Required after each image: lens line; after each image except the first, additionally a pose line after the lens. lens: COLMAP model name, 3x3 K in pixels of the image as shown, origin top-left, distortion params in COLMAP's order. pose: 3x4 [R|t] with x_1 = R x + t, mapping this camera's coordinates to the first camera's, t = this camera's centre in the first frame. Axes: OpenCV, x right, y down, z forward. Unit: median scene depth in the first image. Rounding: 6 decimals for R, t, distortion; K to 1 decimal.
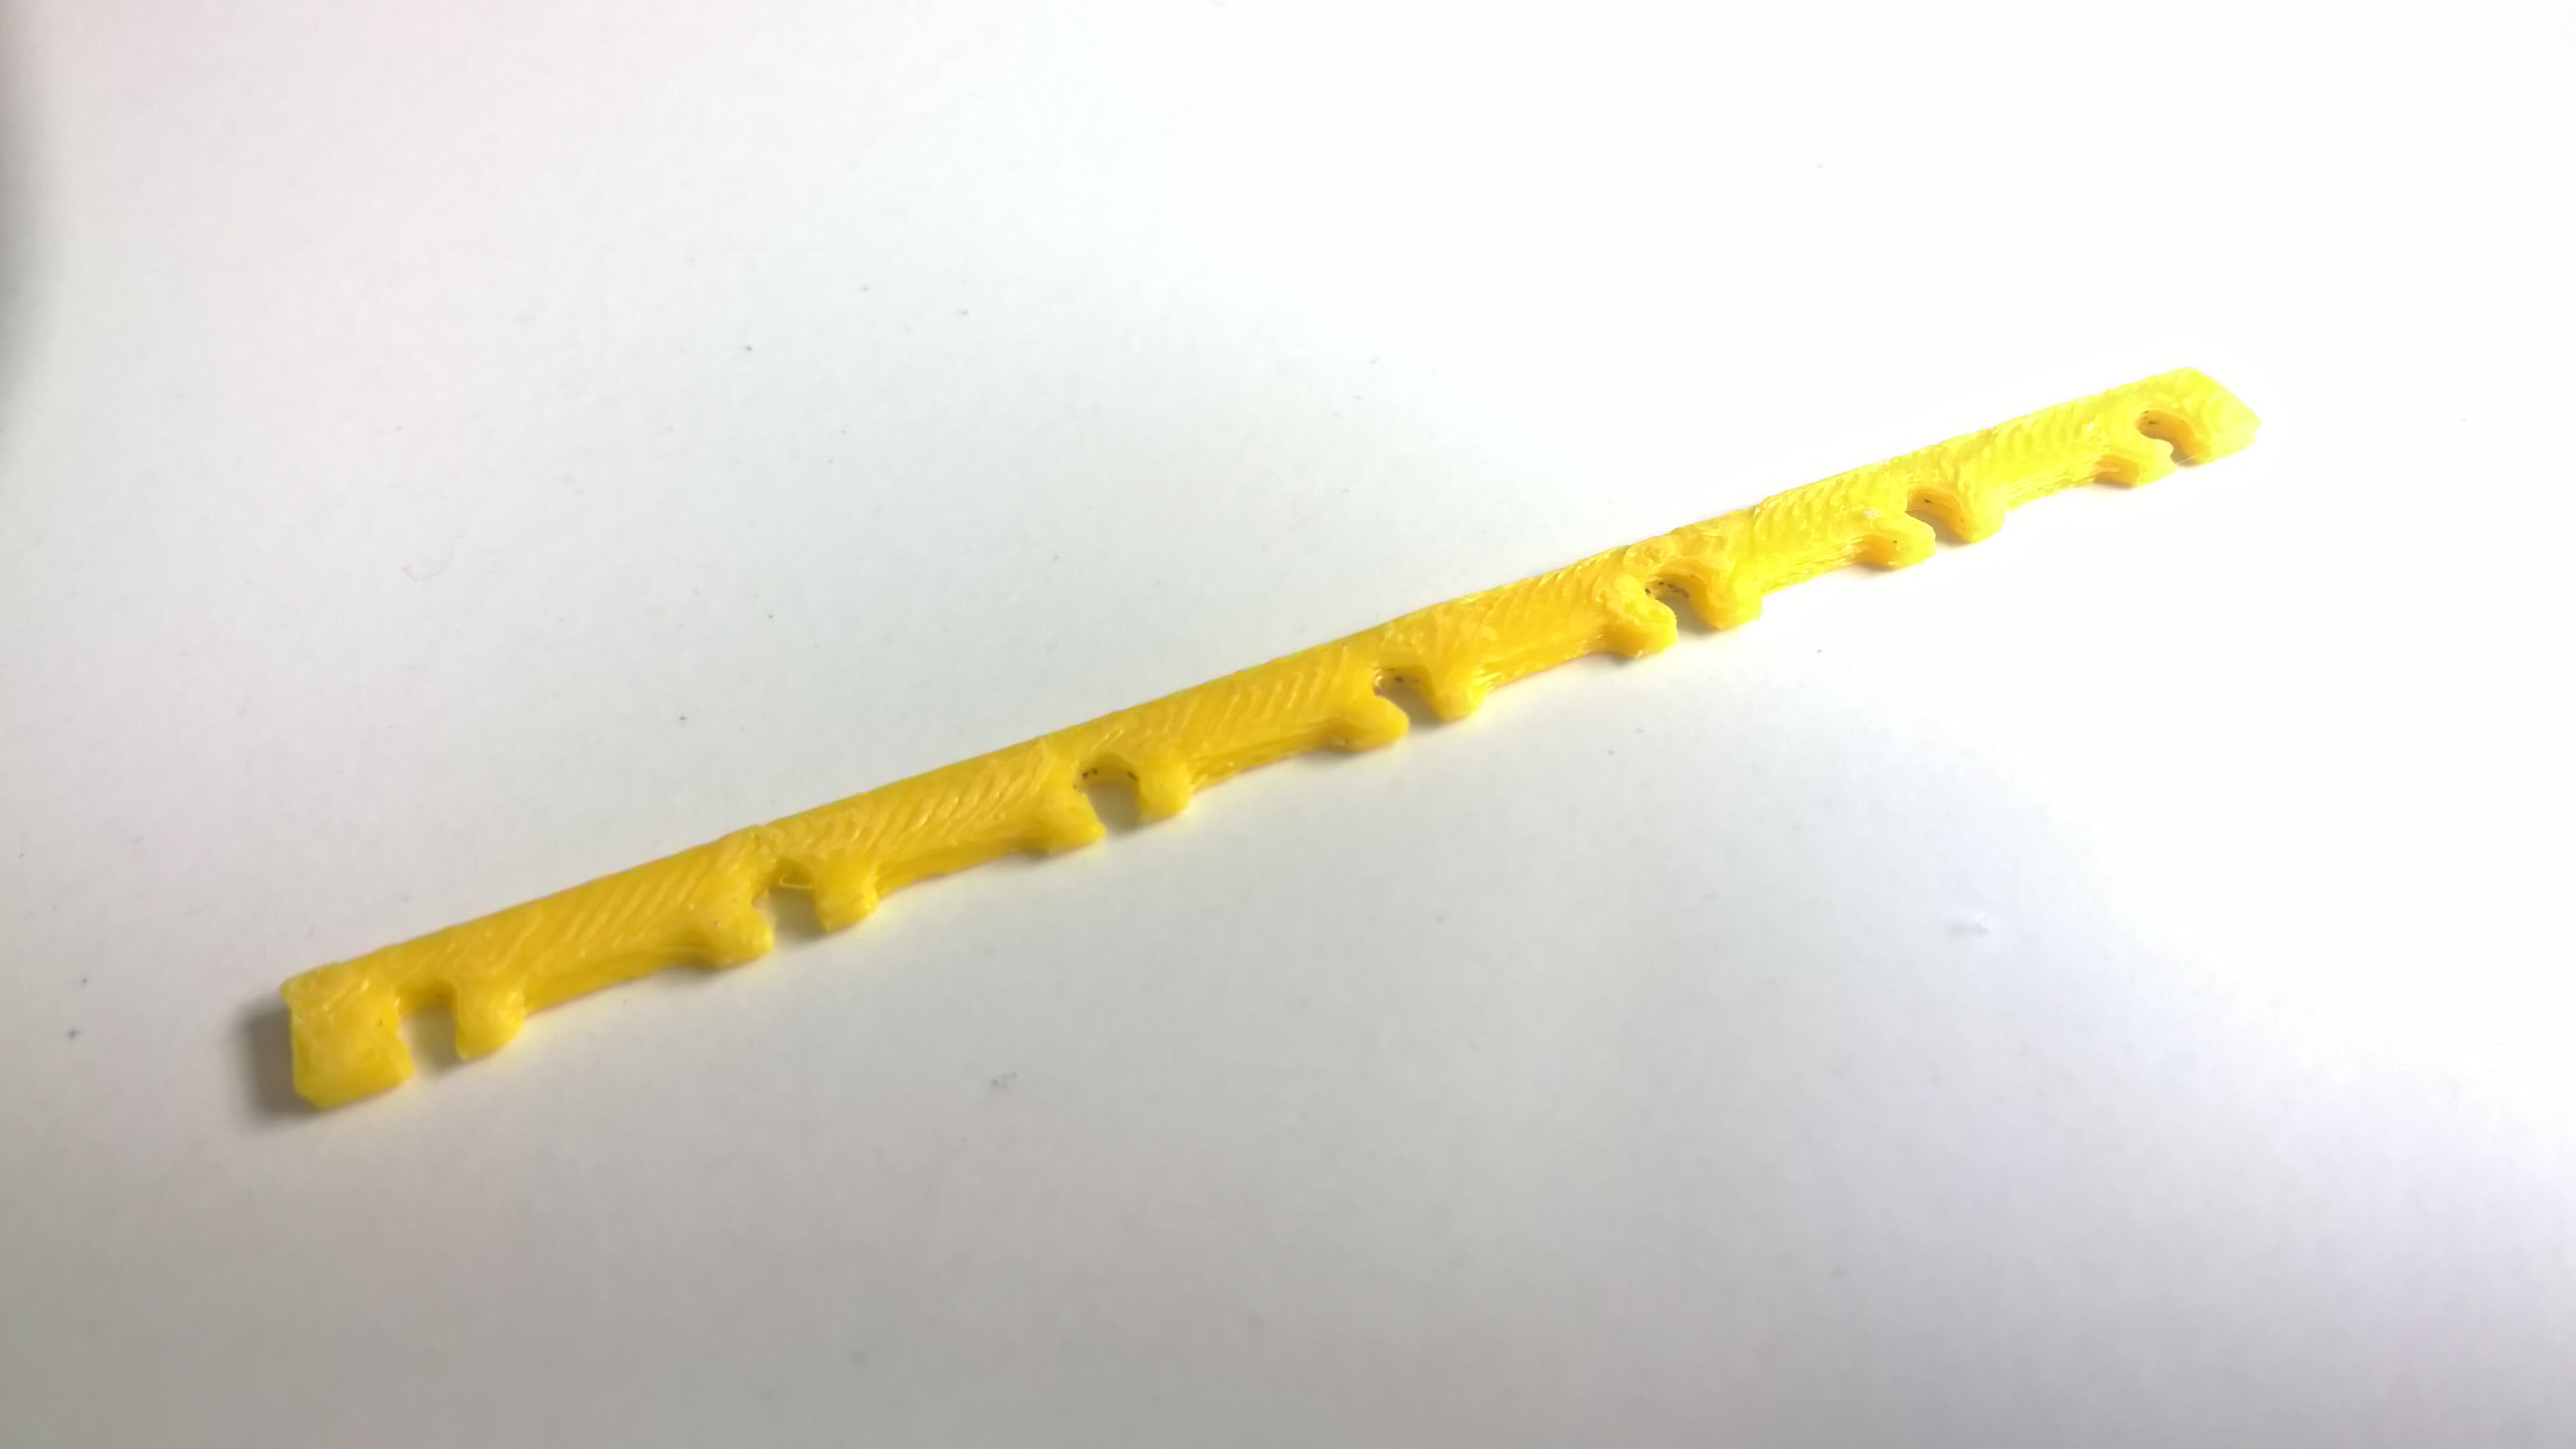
lens RADIAL K [[2137.3, 0, 1280.0], [0, 2137.3, 731.7], [0, 0, 1]] dist [0.031453, -0.006133]
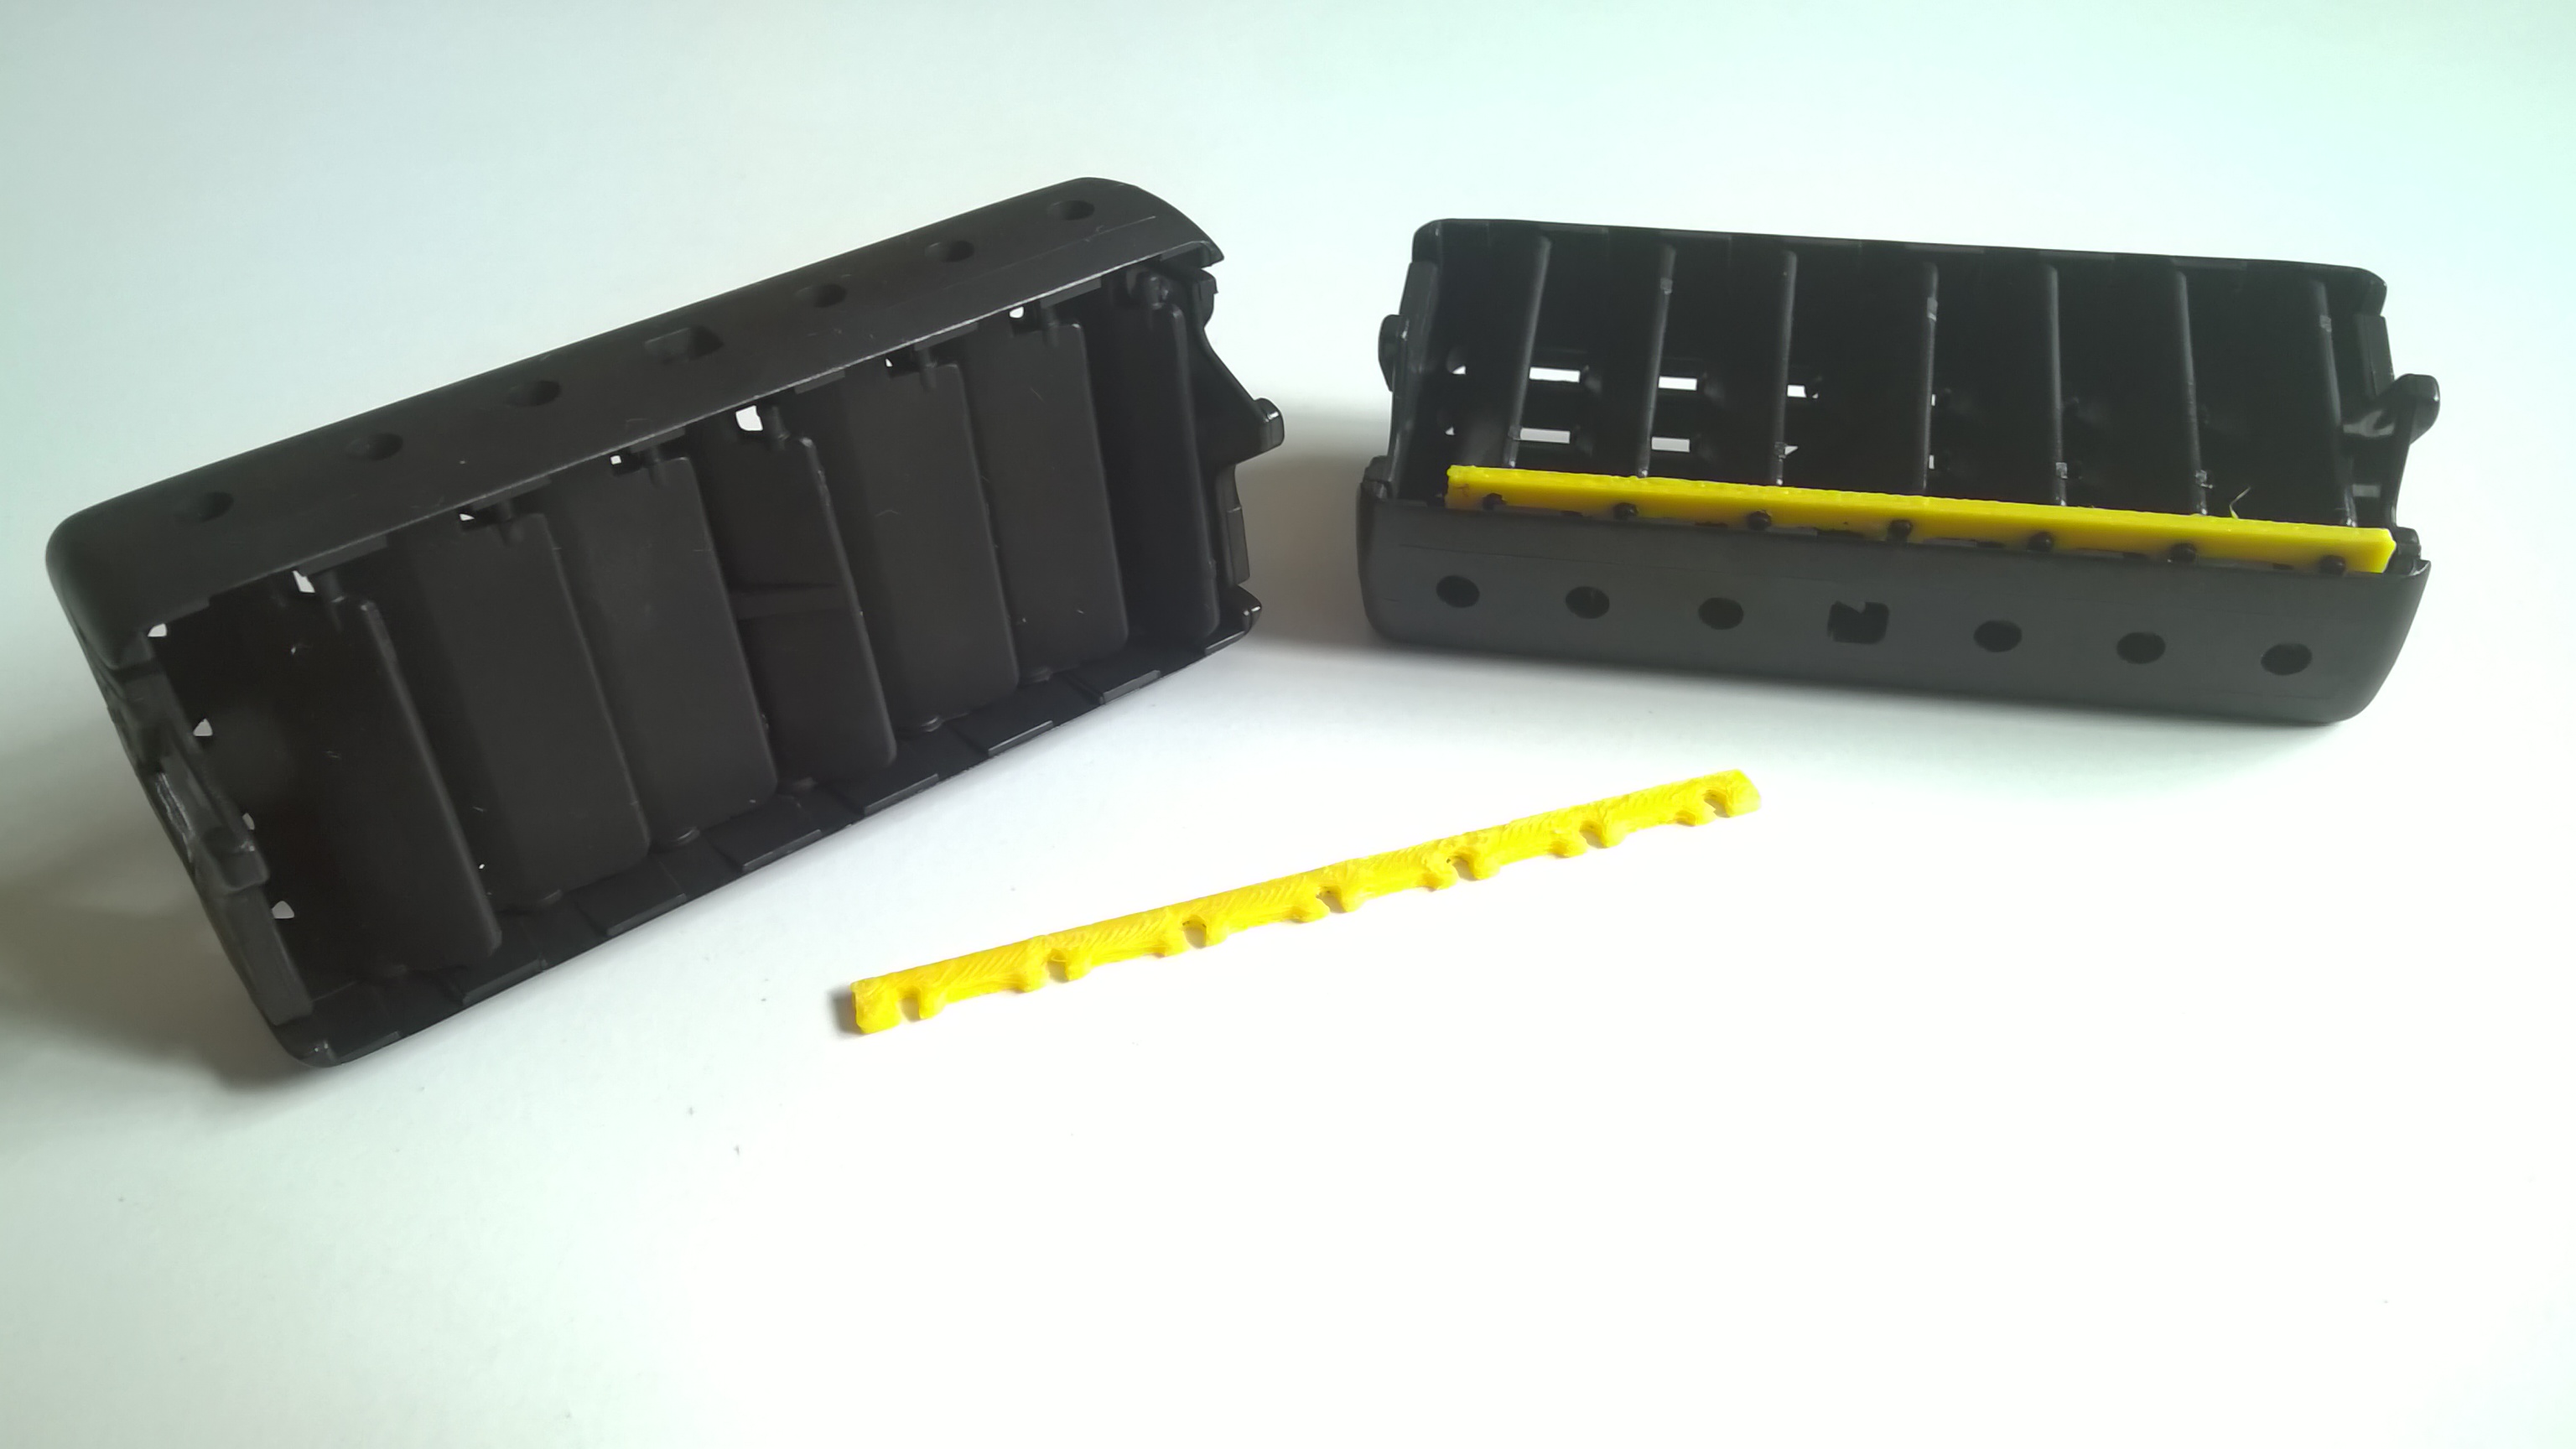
lens RADIAL K [[2137.3, 0, 1293.9], [0, 2137.3, 726.3], [0, 0, 1]] dist [0.031453, -0.006133]
pose [[0.992265, 0.058001, -0.109753, 0.256011], [-0.070225, 0.991336, -0.111006, 0.054329], [0.102363, 0.117855, 0.987741, -1.237192]]
